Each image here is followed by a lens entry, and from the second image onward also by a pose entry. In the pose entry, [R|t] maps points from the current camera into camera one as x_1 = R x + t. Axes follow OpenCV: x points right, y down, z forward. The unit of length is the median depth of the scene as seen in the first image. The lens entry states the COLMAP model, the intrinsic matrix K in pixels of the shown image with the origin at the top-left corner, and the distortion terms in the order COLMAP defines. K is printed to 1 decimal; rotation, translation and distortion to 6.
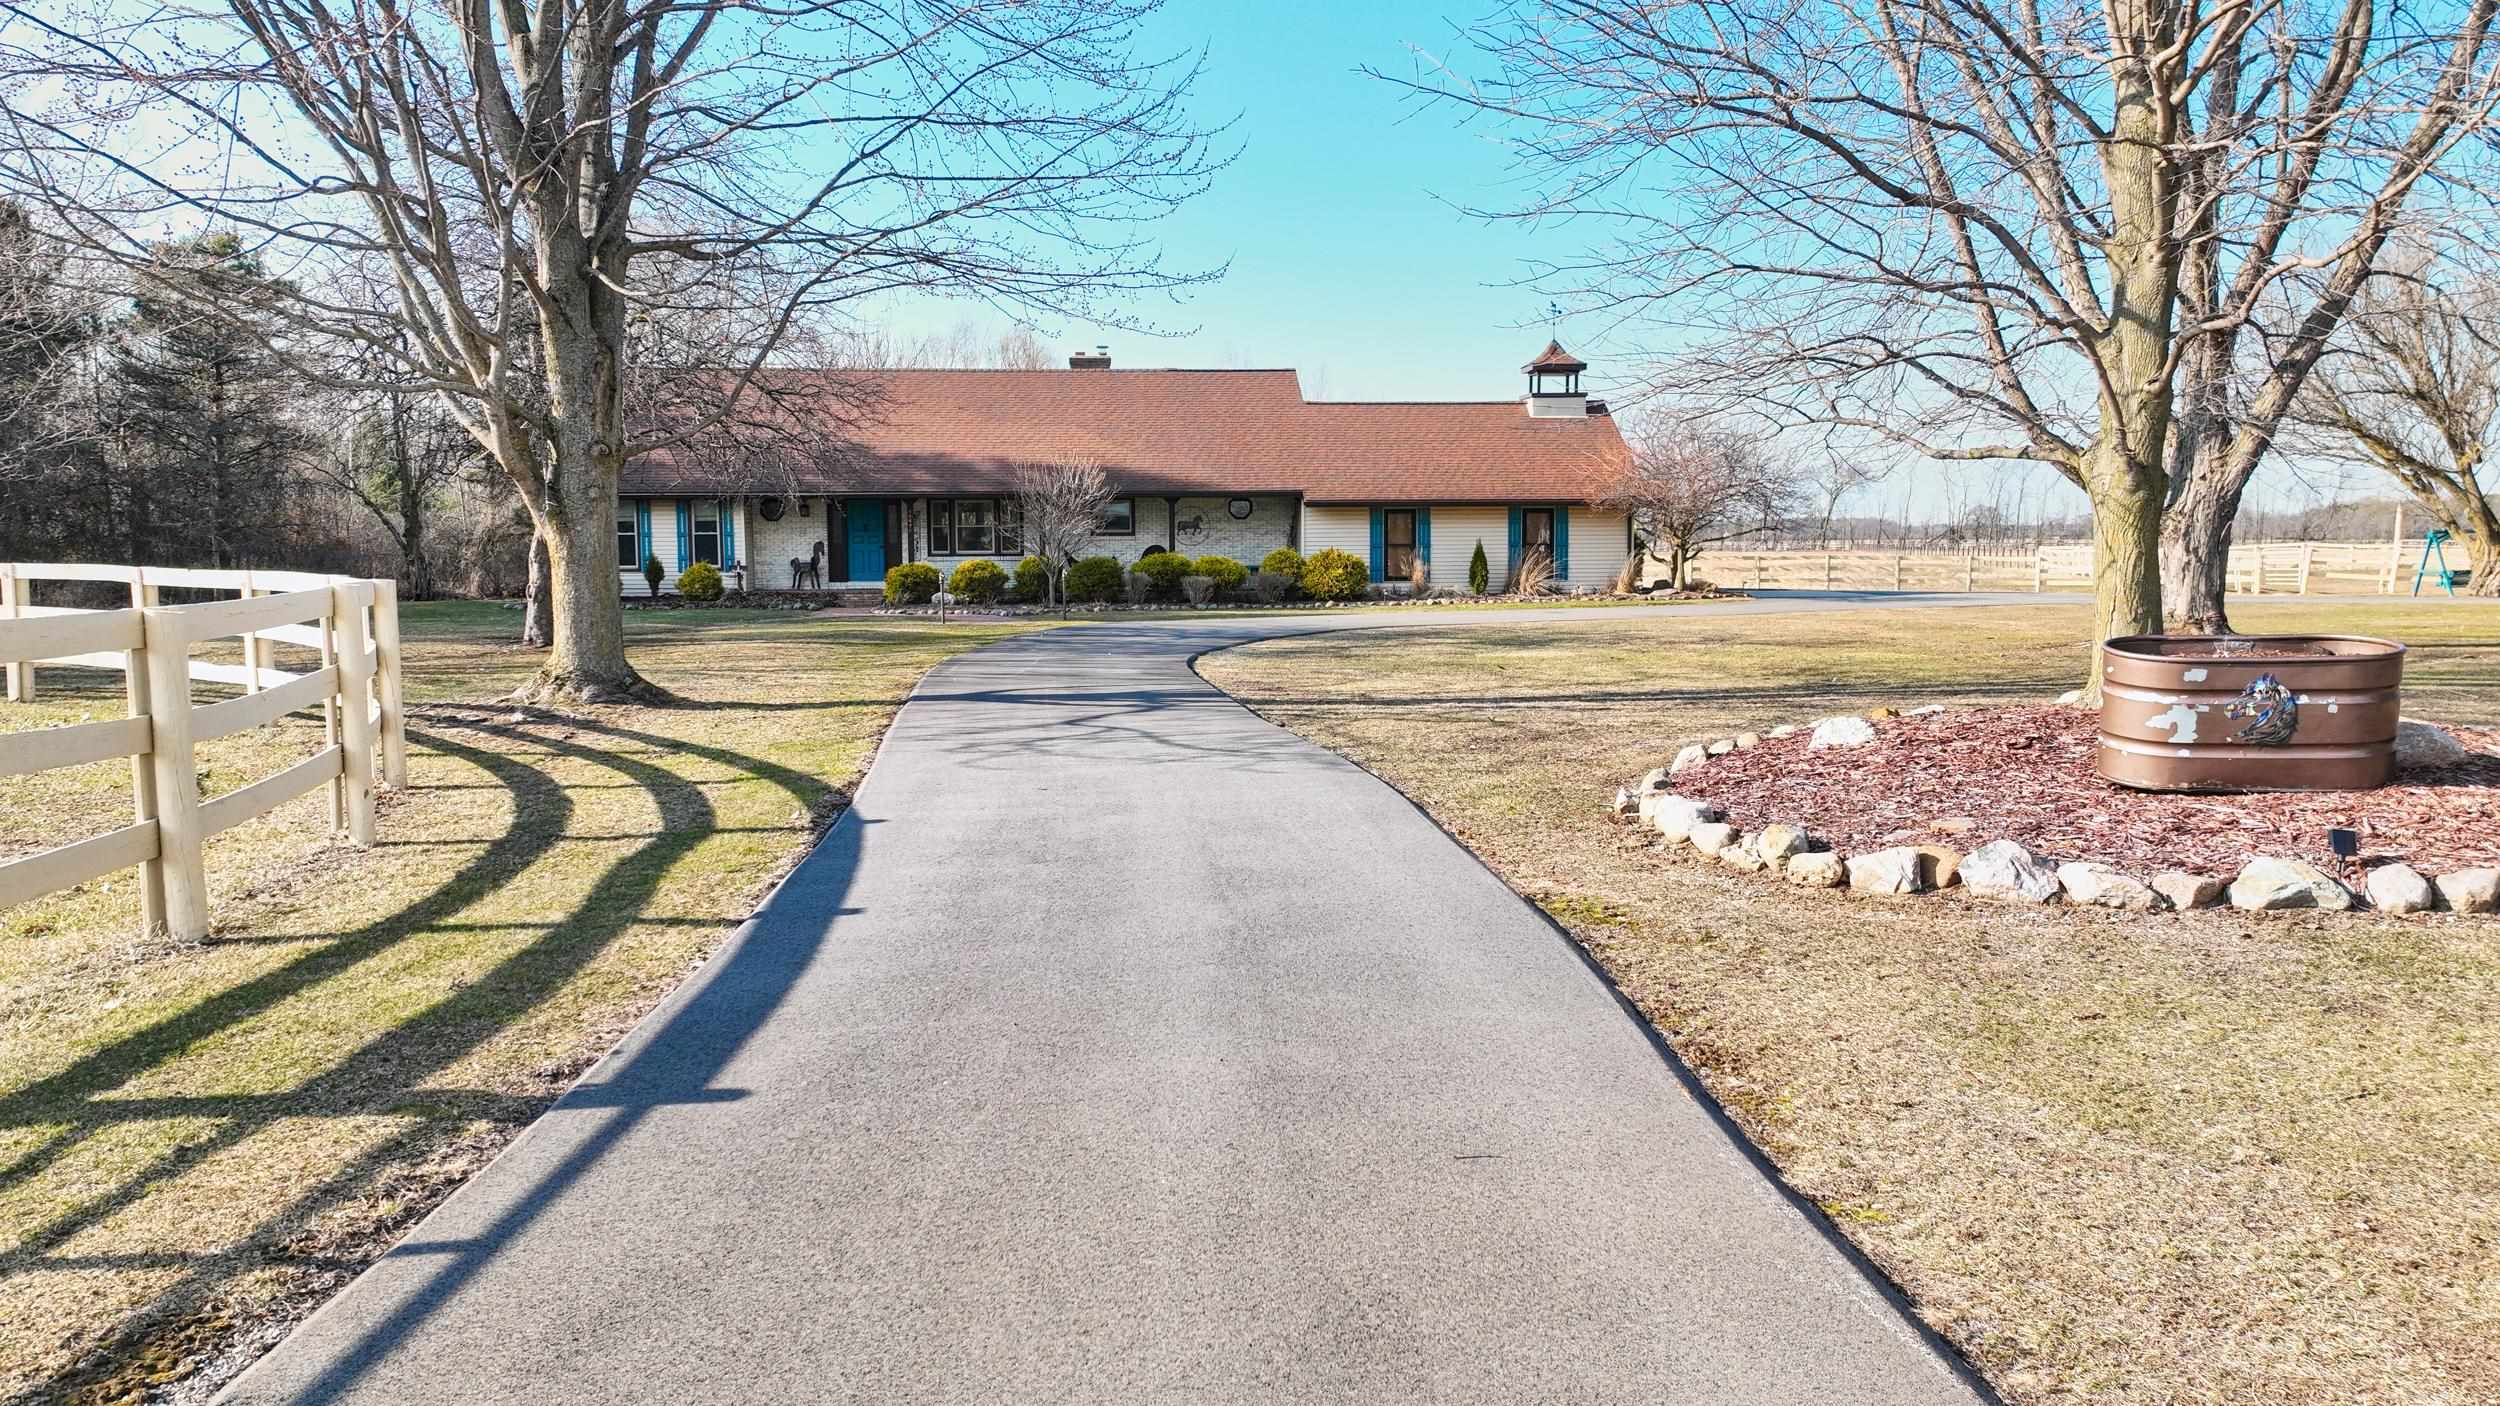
lens RADIAL K [[1748.9, 0, 1250.0], [0, 1748.9, 703.0], [0, 0, 1]] dist [0.015165, 0.000540]
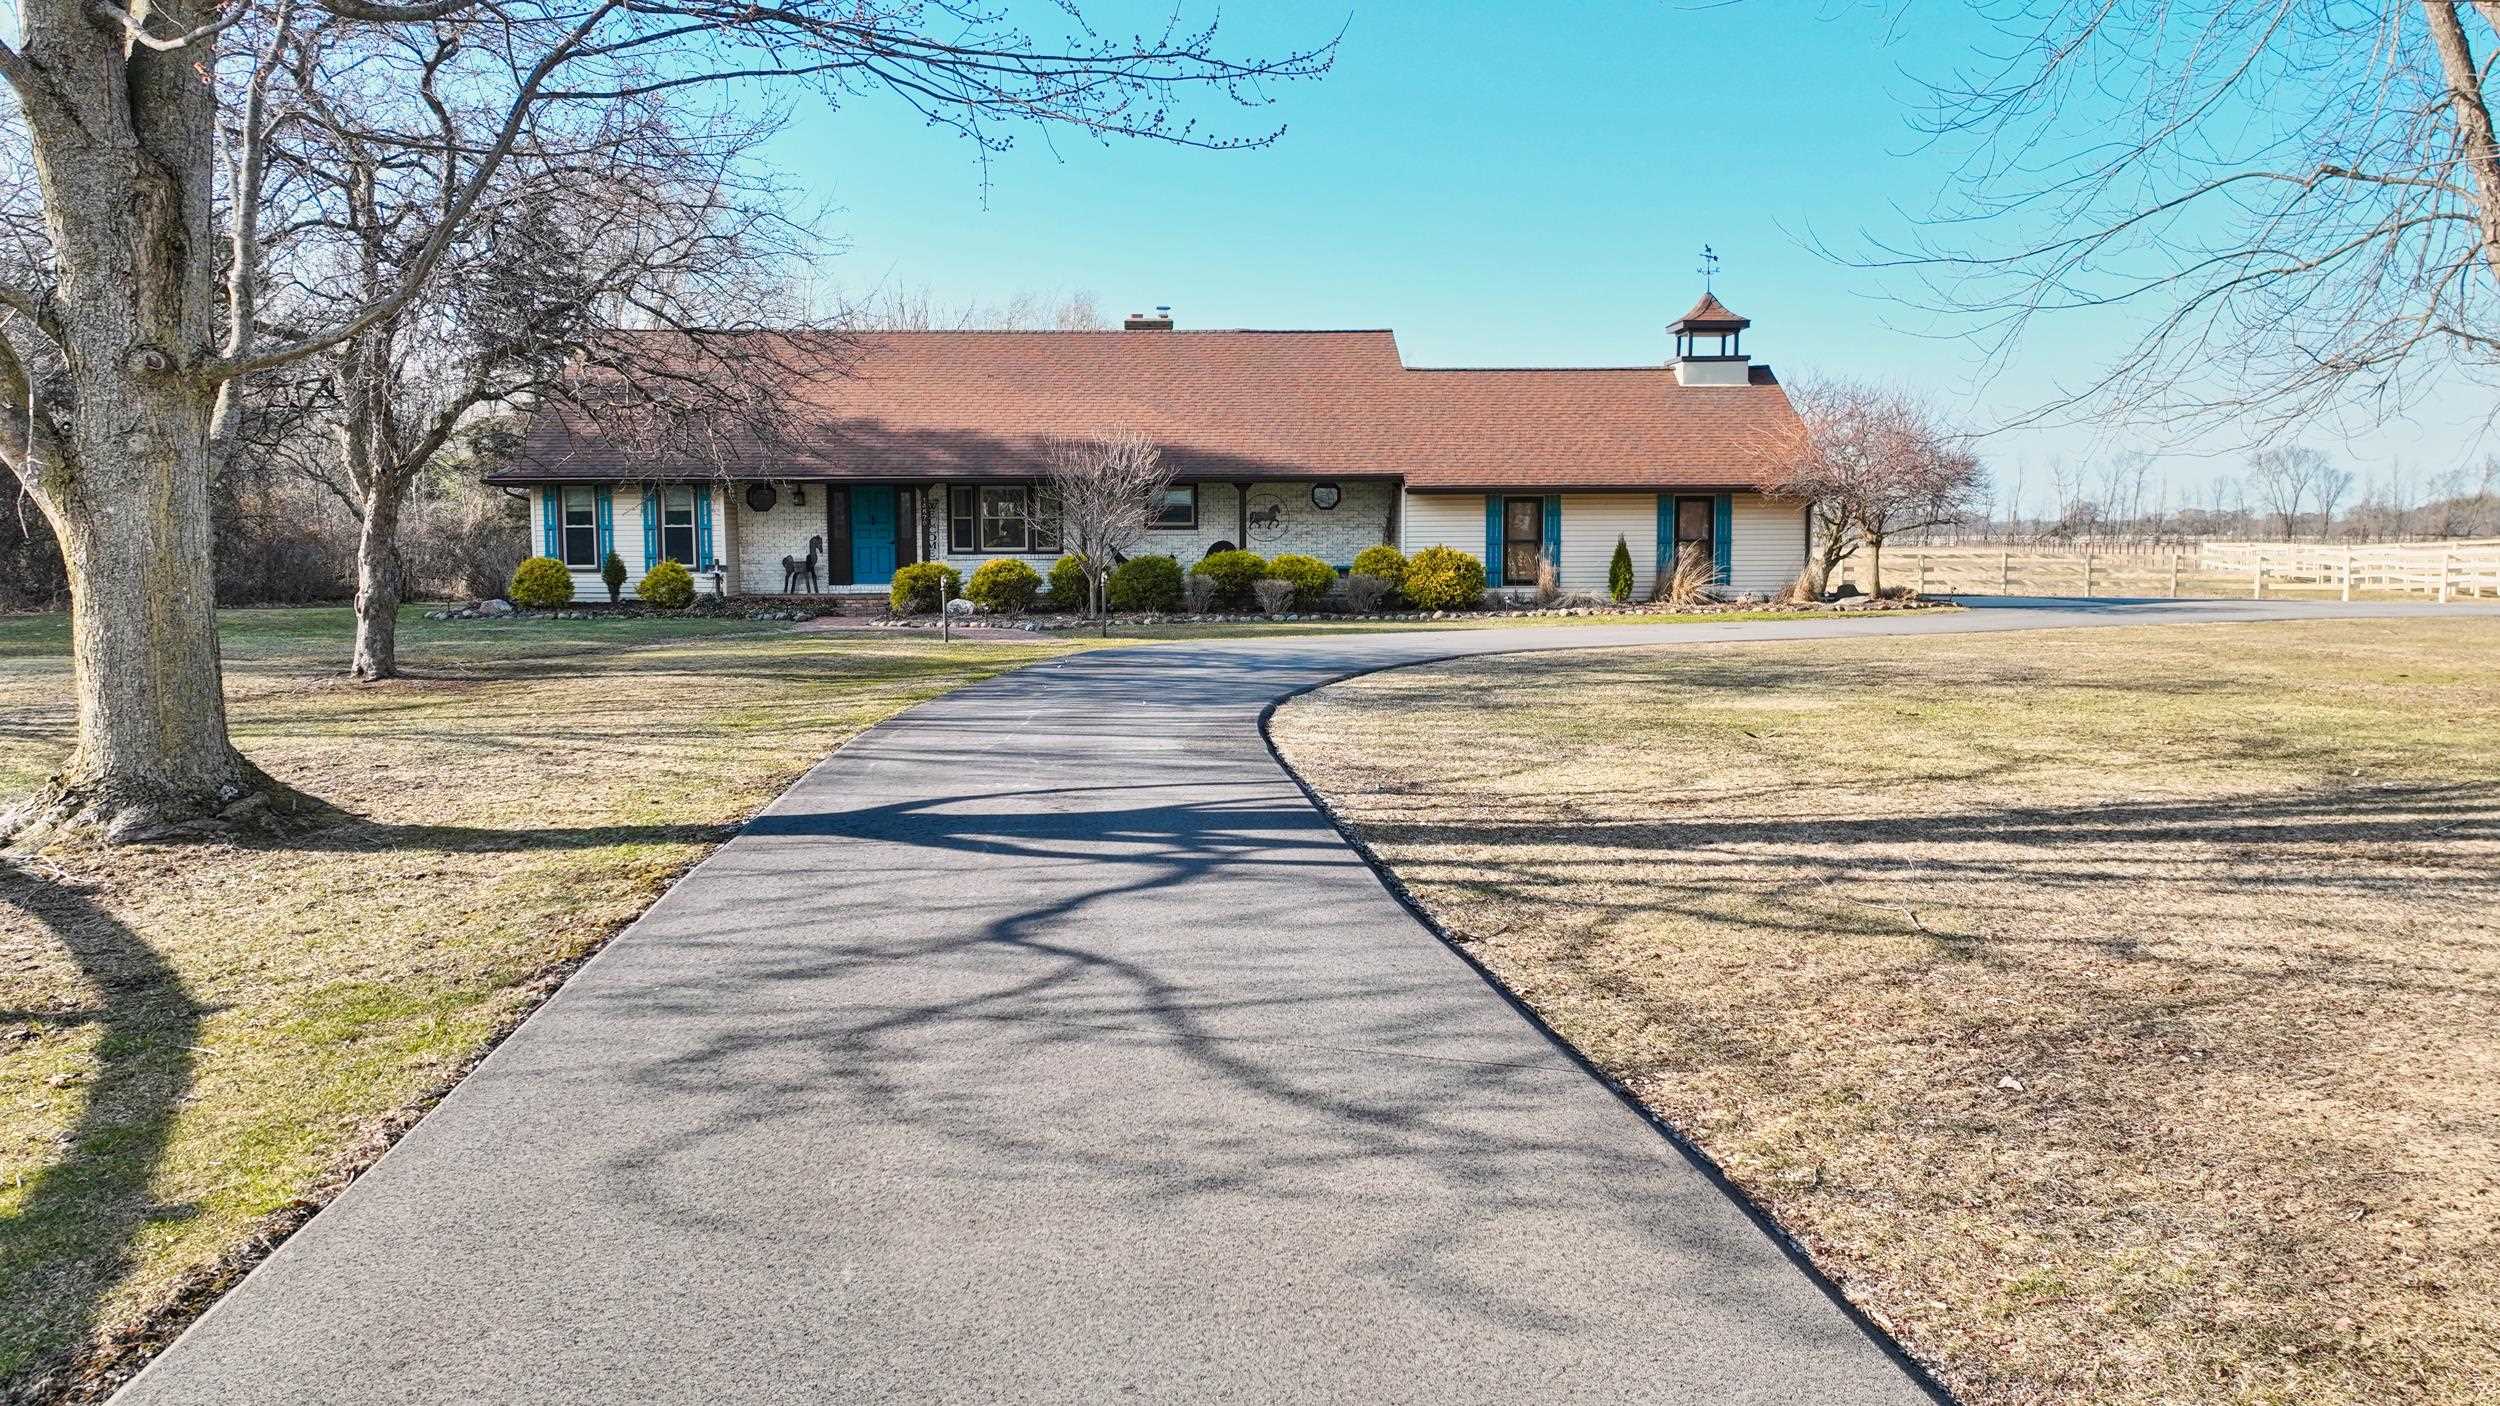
lens RADIAL K [[1748.9, 0, 1250.0], [0, 1748.9, 703.0], [0, 0, 1]] dist [0.015165, 0.000540]
pose [[0.999094, 0.005309, -0.042215, -0.006285], [-0.005188, 0.999982, 0.002981, -0.017054], [0.042230, -0.002759, 0.999104, 0.183861]]
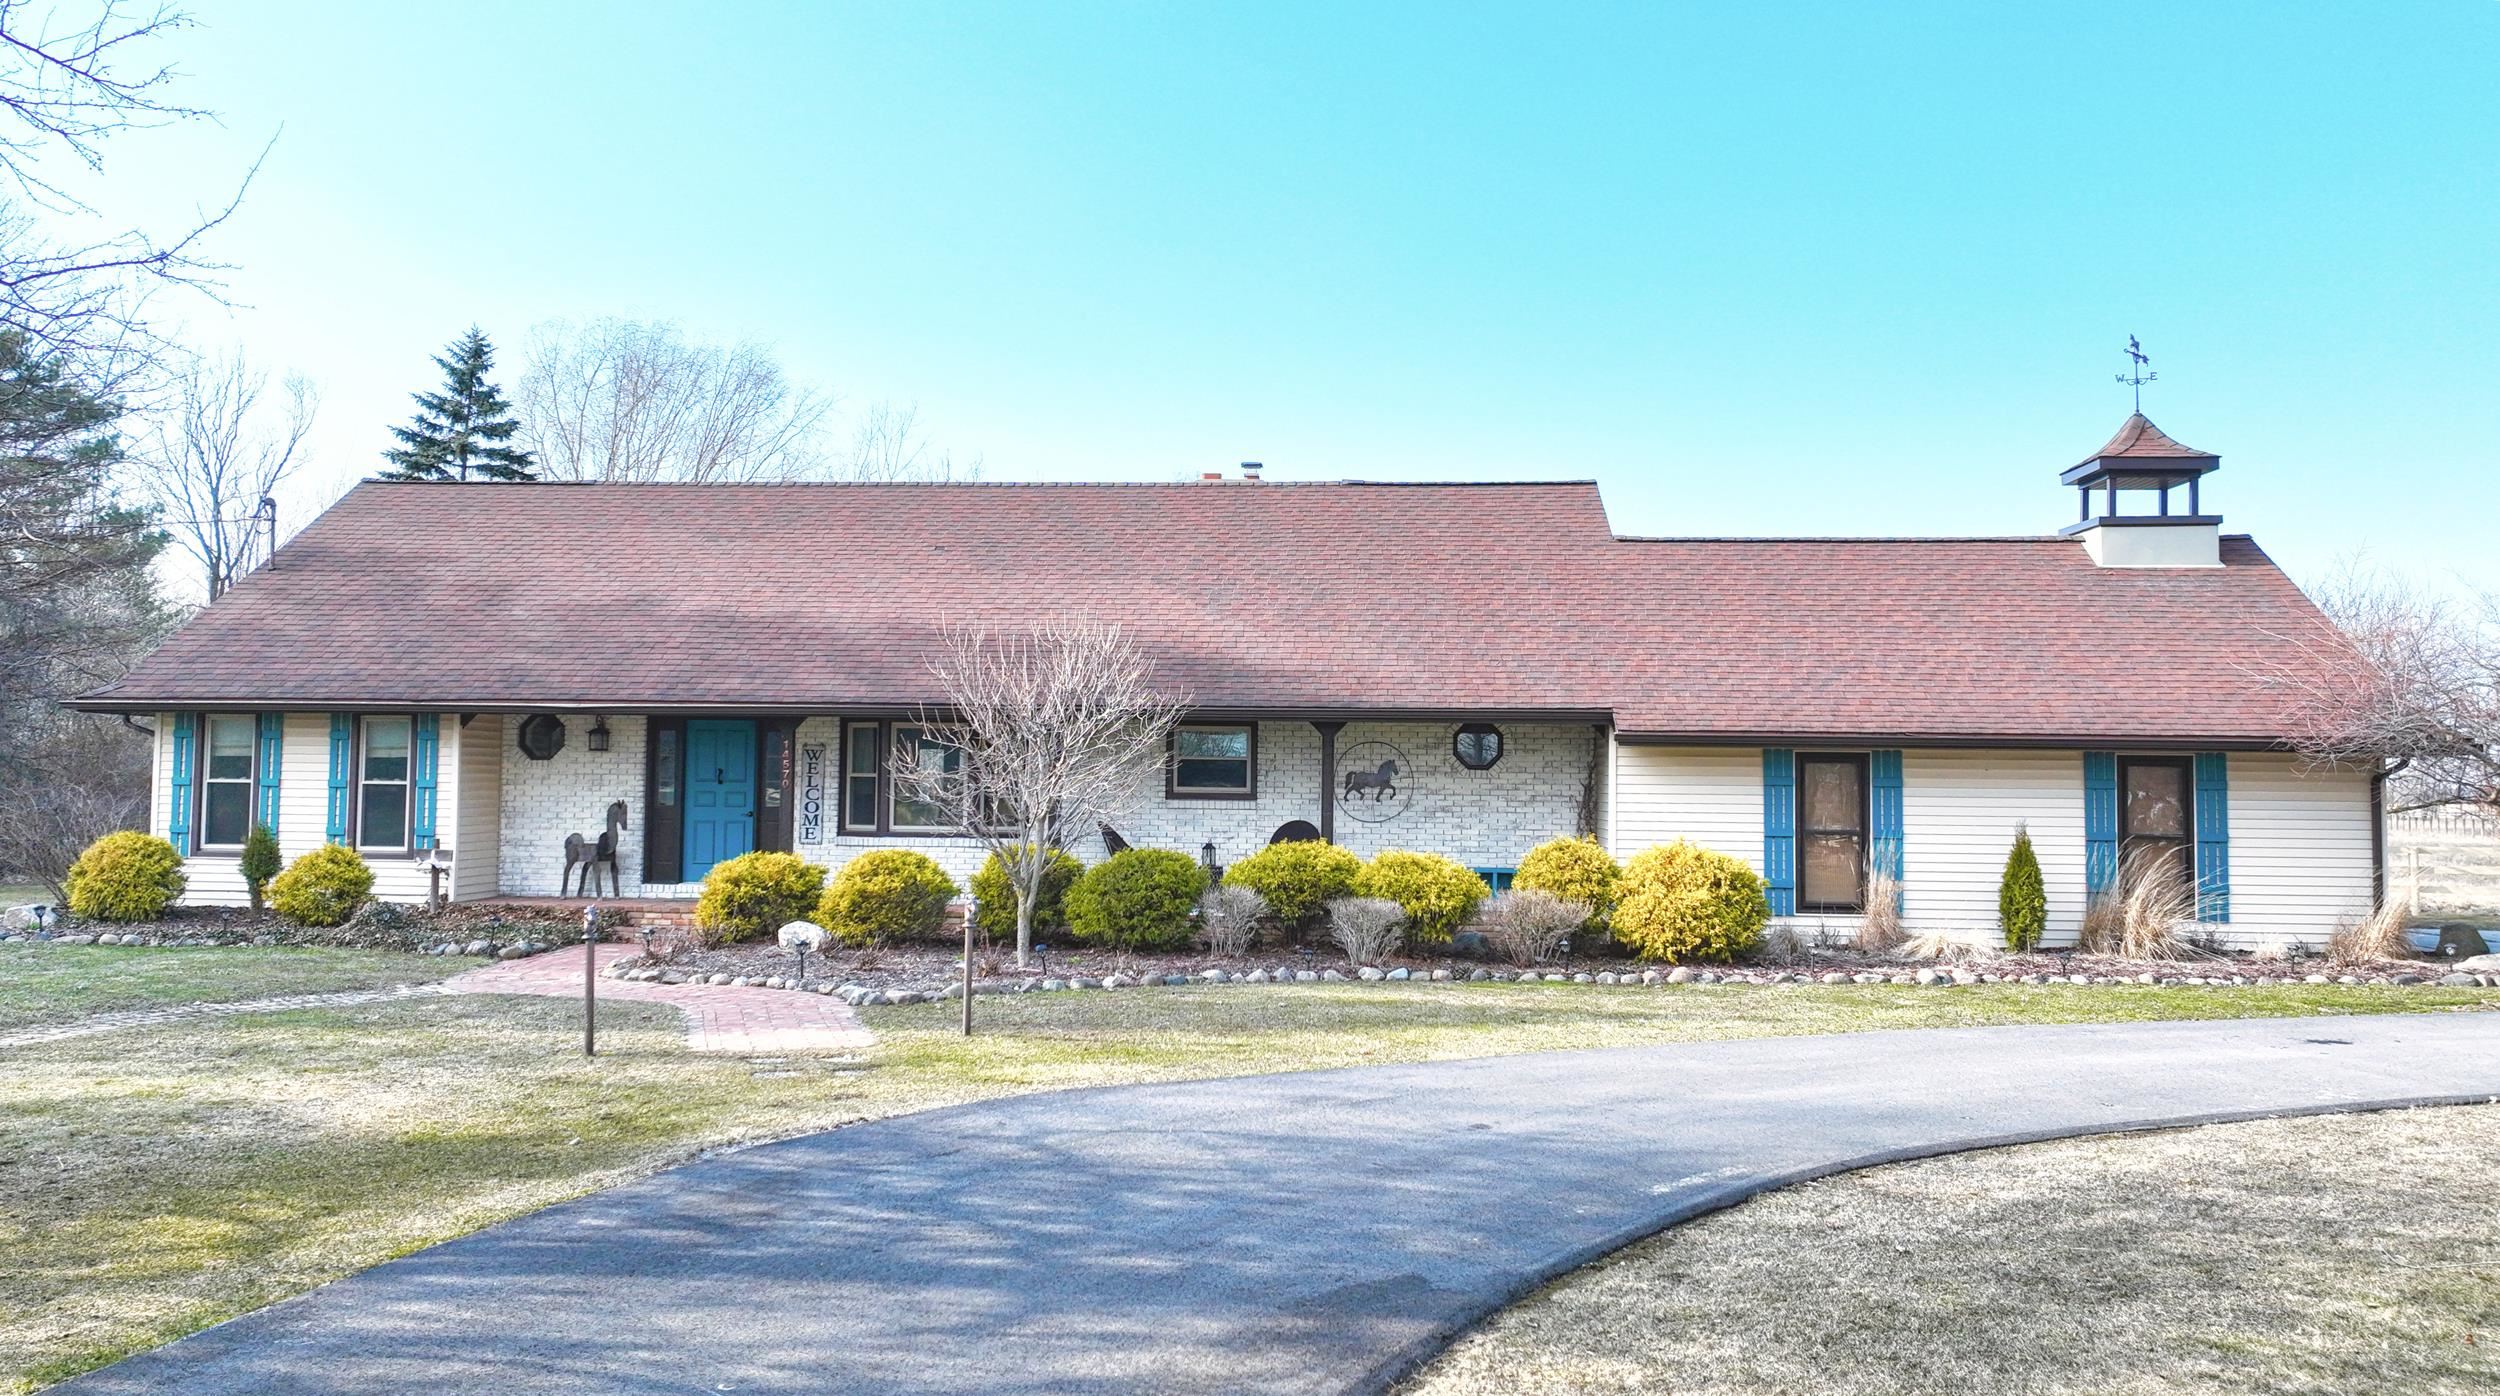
lens RADIAL K [[1863.3, 0, 1250.0], [0, 1863.3, 698.0], [0, 0, 1]] dist [0.017256, 0.000303]
pose [[0.988271, 0.009958, -0.152389, 0.010763], [-0.031068, 0.990114, -0.136784, -0.054899], [0.149520, 0.139914, 0.978809, 0.508537]]
